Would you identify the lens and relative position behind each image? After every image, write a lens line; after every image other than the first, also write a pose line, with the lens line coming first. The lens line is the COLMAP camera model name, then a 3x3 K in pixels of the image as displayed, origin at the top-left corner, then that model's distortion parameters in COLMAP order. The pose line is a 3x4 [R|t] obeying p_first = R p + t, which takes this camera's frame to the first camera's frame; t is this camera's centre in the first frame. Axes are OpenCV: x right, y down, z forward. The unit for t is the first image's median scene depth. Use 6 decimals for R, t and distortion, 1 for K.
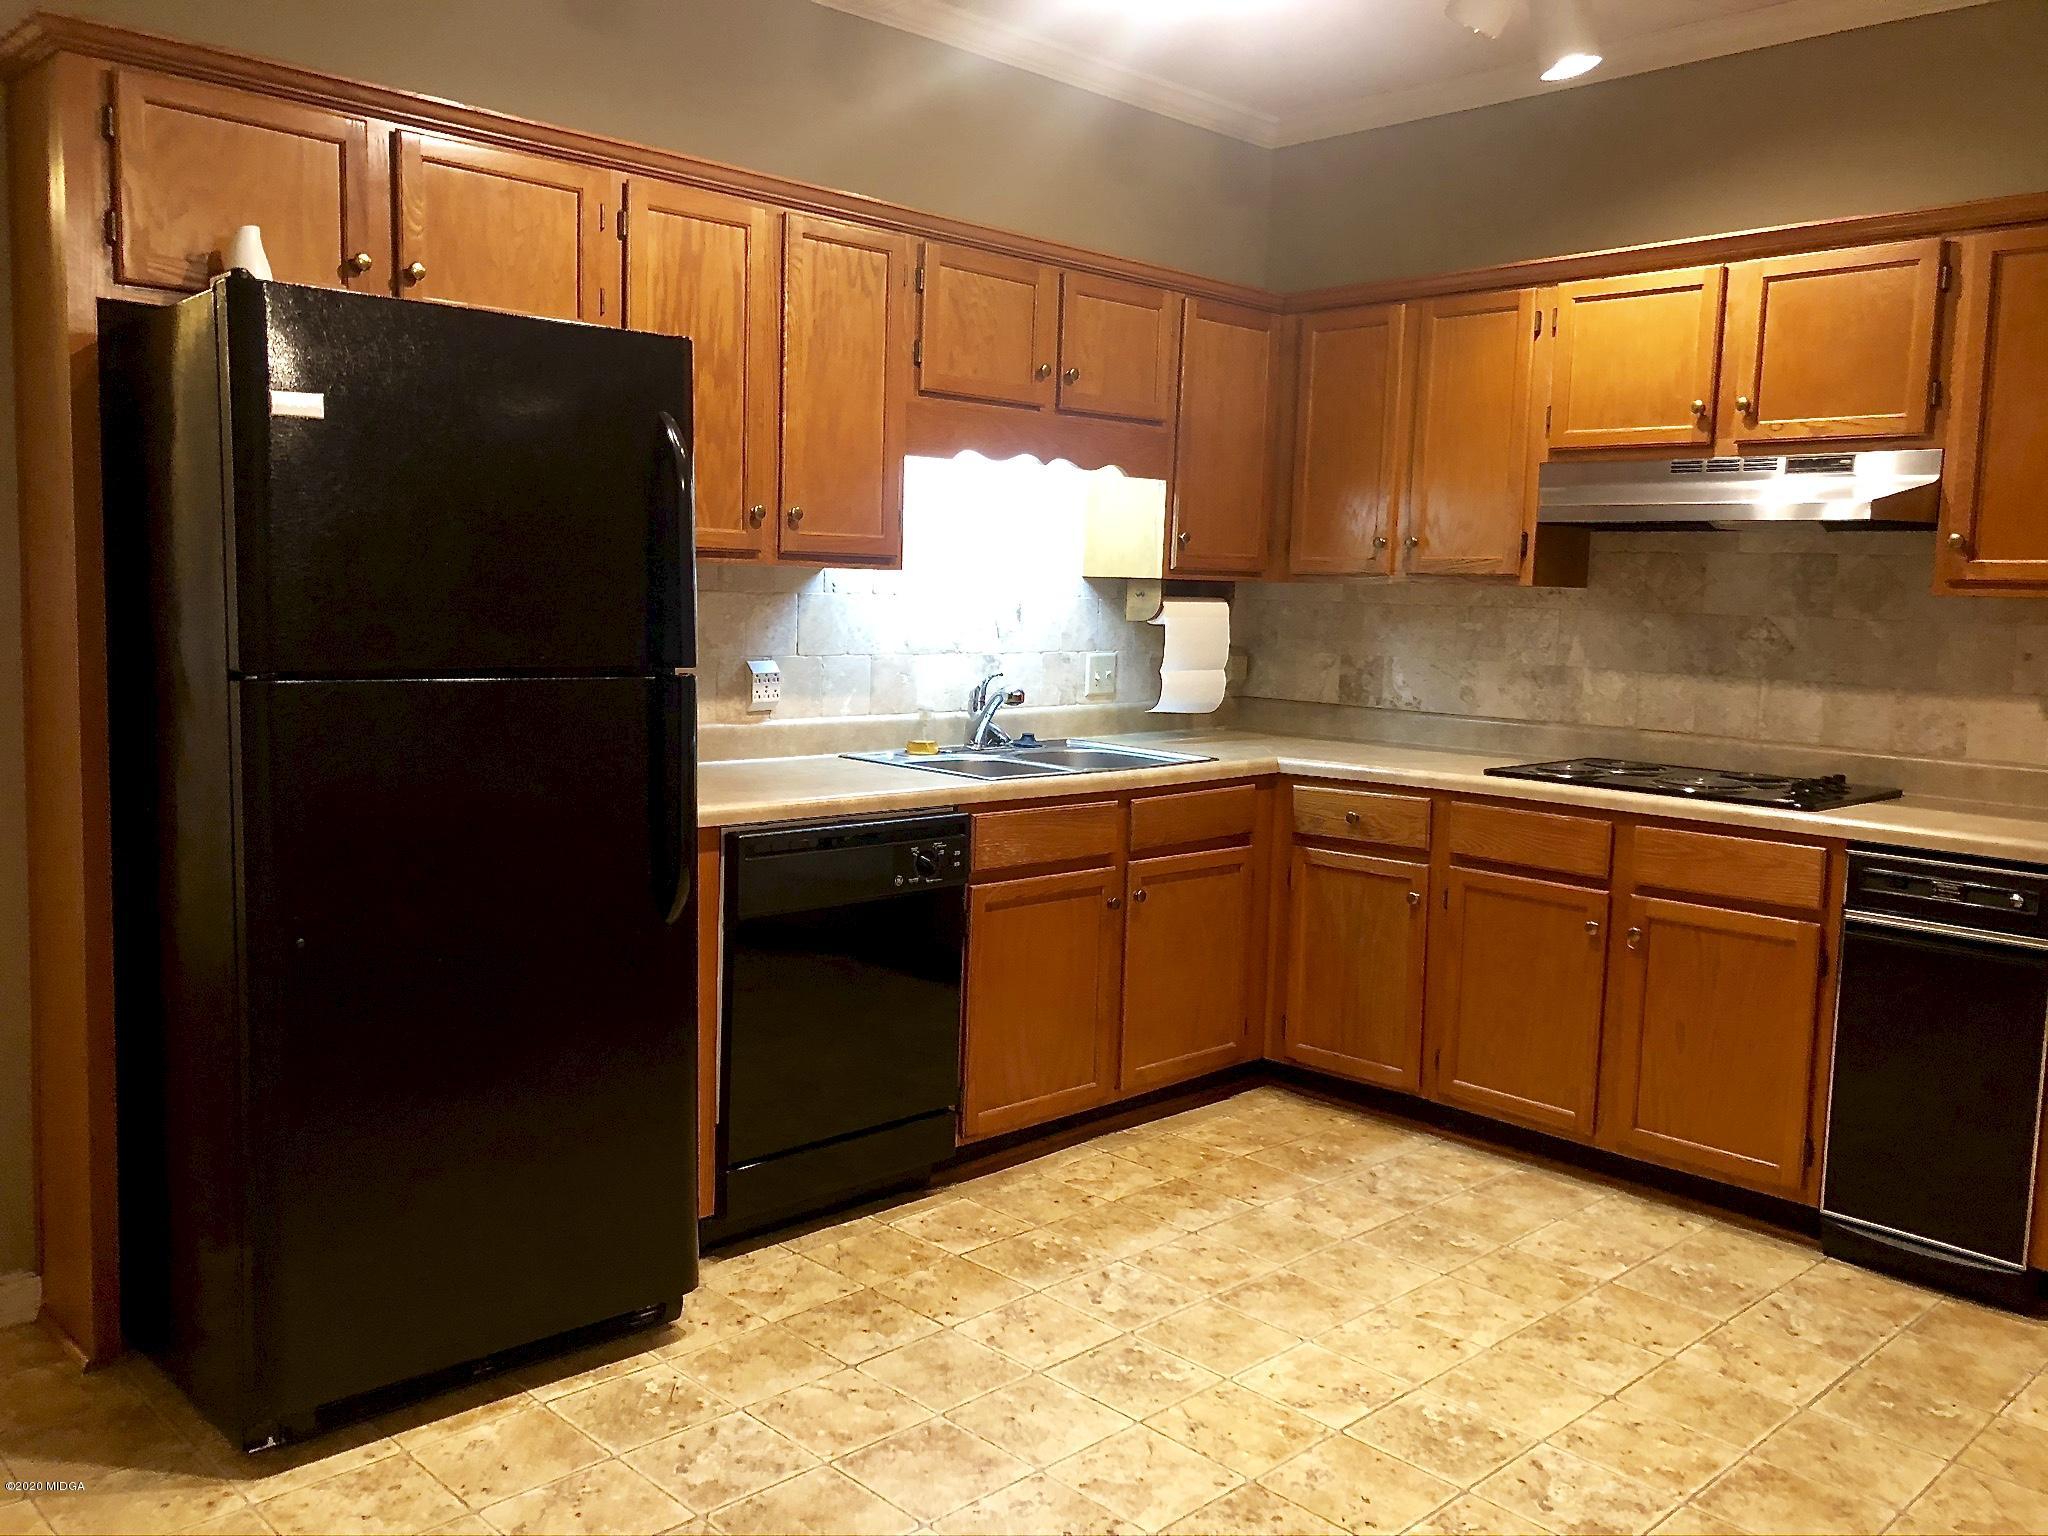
lens RADIAL K [[1674.1, 0, 995.1], [0, 1674.1, 760.0], [0, 0, 1]] dist [0.018679, -0.008678]
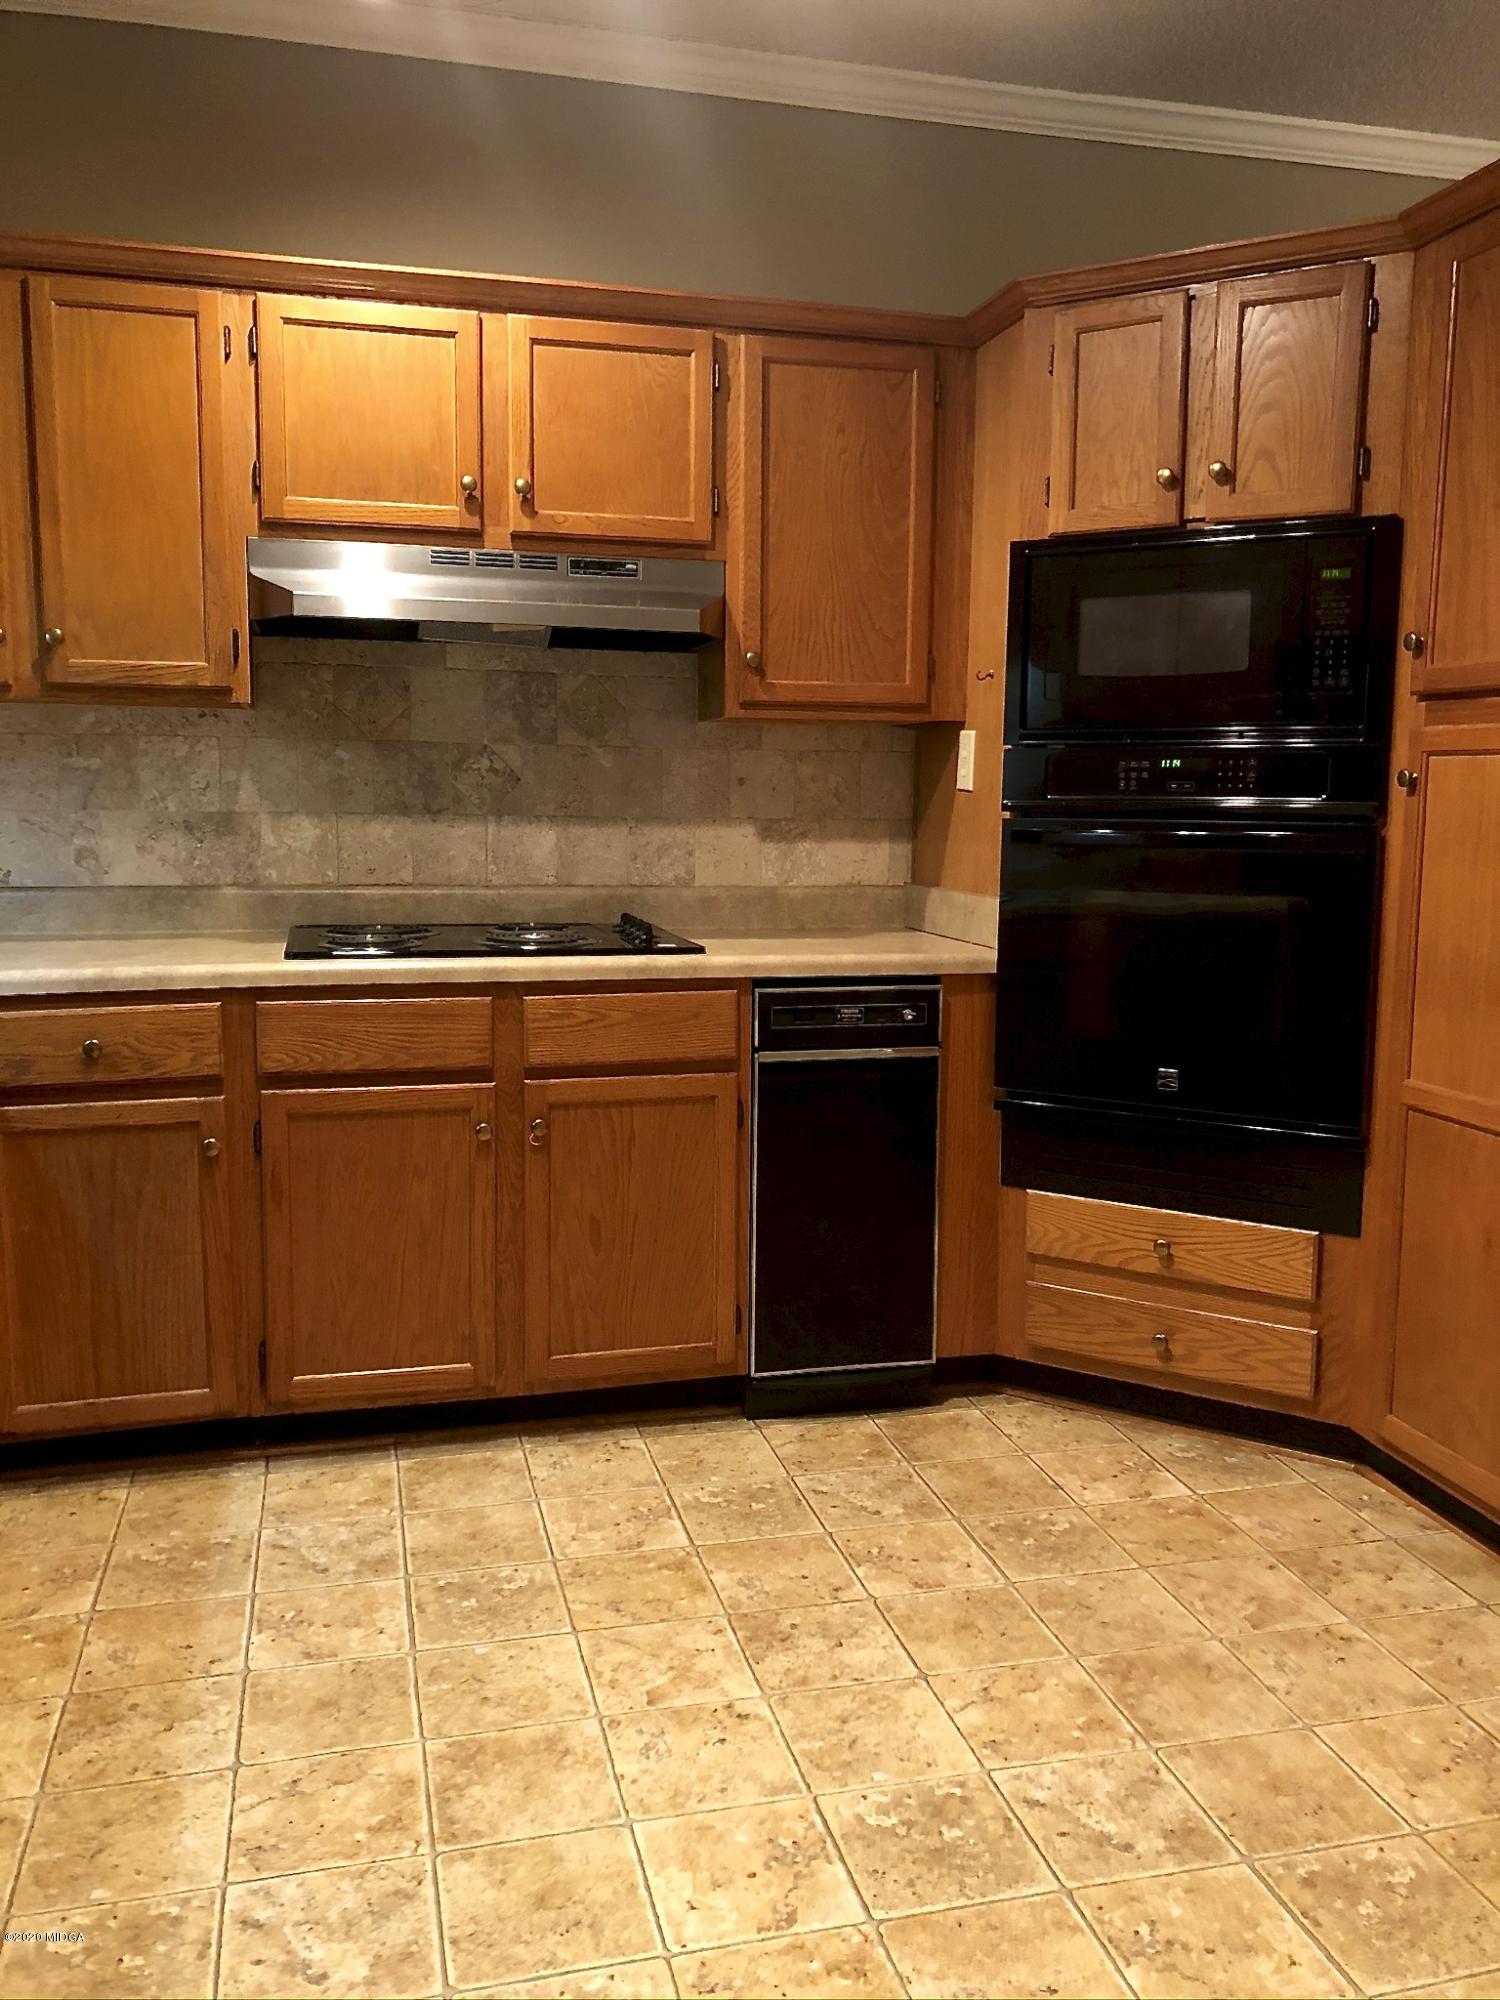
lens RADIAL K [[1634.9, 0, 758.7], [0, 1634.9, 986.4], [0, 0, 1]] dist [0.018679, -0.008678]
pose [[0.480271, -0.128466, 0.867661, -0.256779], [0.093376, 0.991083, 0.095054, -0.031340], [-0.872135, 0.035367, 0.487985, 0.523517]]
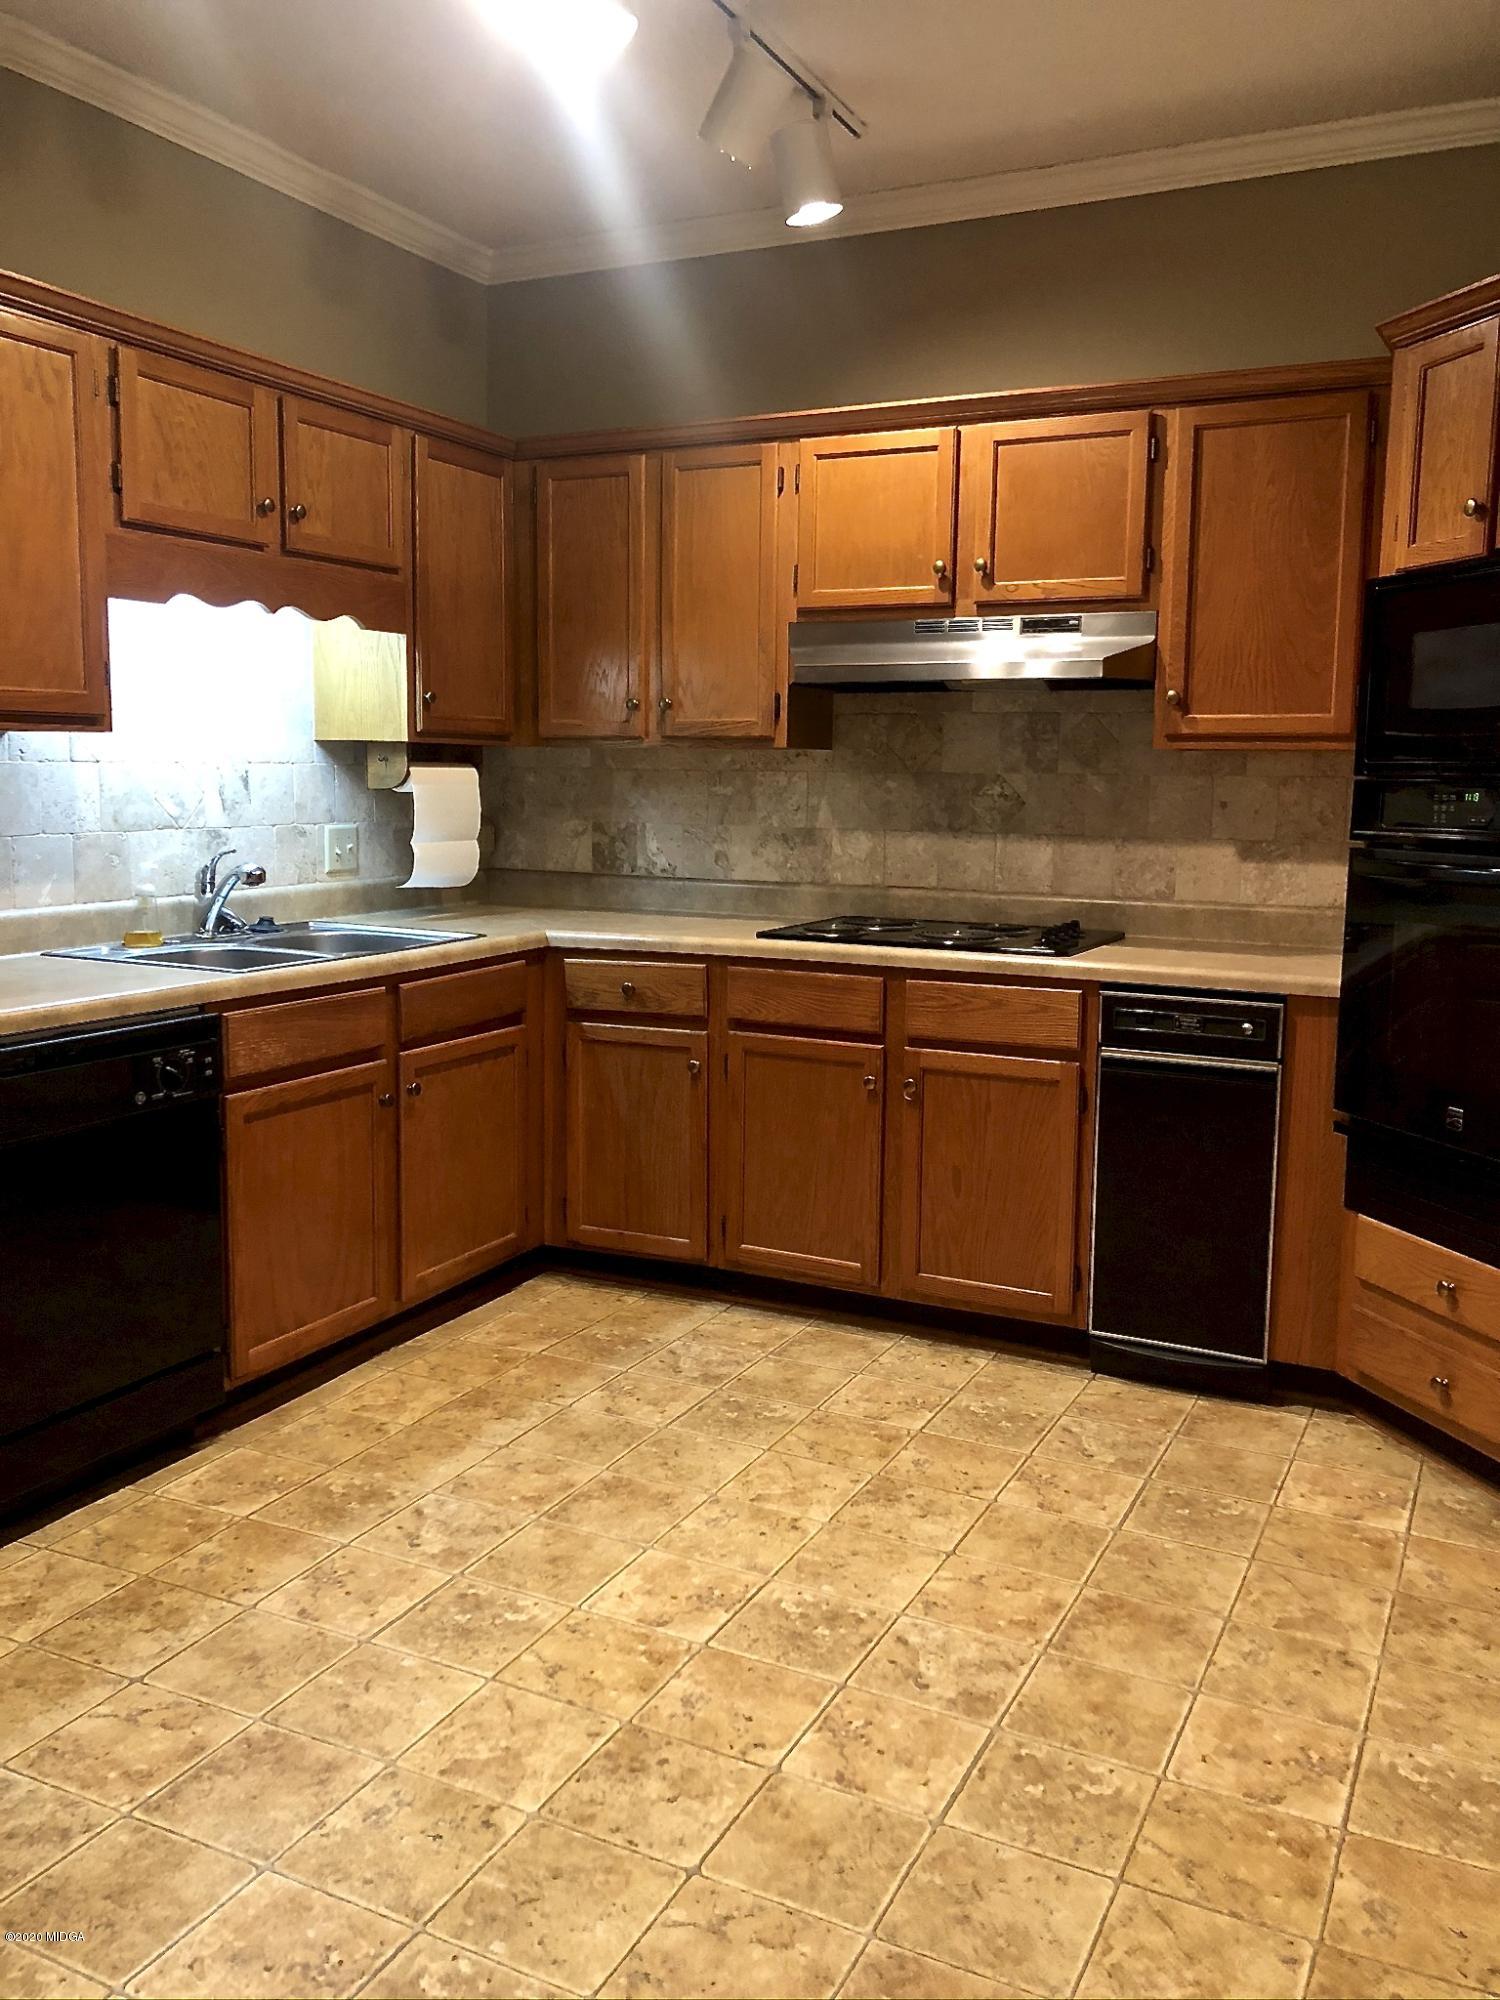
lens RADIAL K [[1634.9, 0, 758.7], [0, 1634.9, 986.4], [0, 0, 1]] dist [0.018679, -0.008678]
pose [[0.937920, -0.060882, 0.341465, -0.042518], [0.049152, 0.997869, 0.042909, -0.004212], [-0.343350, -0.023462, 0.938914, 0.102571]]
